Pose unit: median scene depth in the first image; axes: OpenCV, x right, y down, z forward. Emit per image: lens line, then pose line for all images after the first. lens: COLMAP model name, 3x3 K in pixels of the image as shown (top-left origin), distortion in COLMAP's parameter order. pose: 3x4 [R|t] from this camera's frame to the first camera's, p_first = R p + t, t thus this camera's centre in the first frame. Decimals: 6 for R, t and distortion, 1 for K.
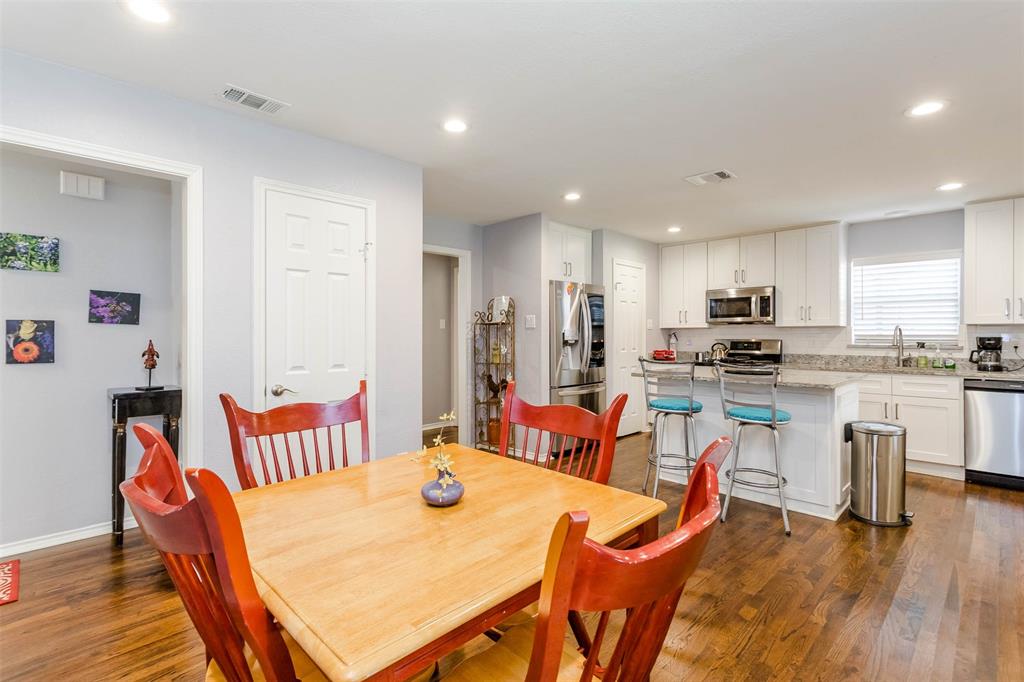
lens RADIAL K [[494.8, 0, 508.2], [0, 494.8, 334.1], [0, 0, 1]] dist [-0.003173, 0.003482]
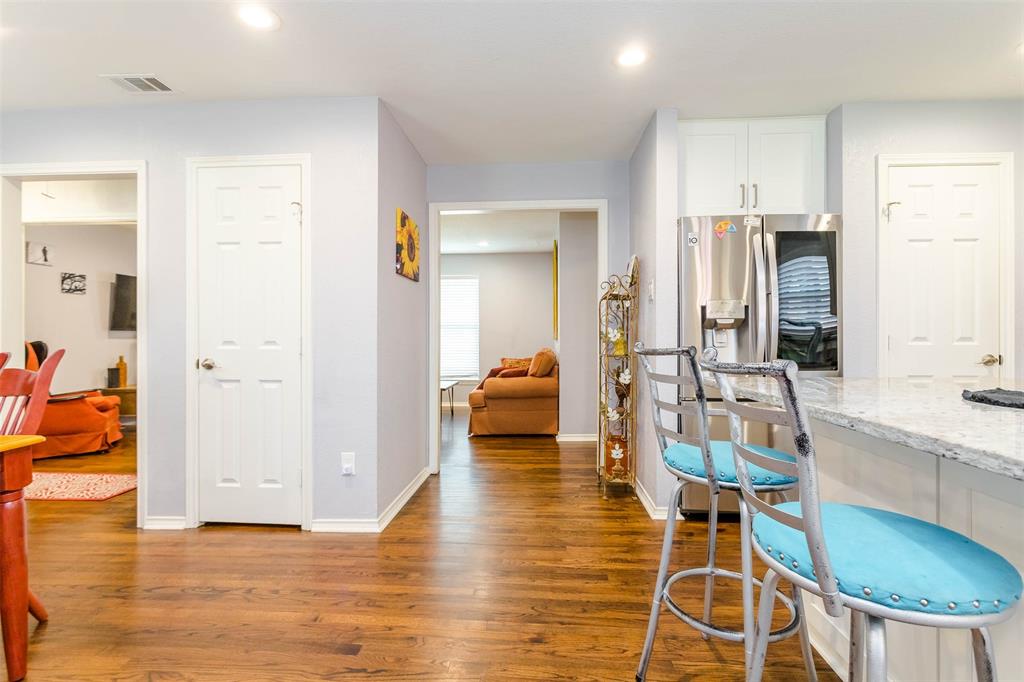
lens RADIAL K [[494.8, 0, 494.9], [0, 494.8, 334.5], [0, 0, 1]] dist [-0.003173, 0.003482]
pose [[0.657774, -0.000187, -0.753215, 0.367131], [0.000764, 1.000000, 0.000419, 0.028879], [0.753215, -0.000851, 0.657774, 0.418844]]
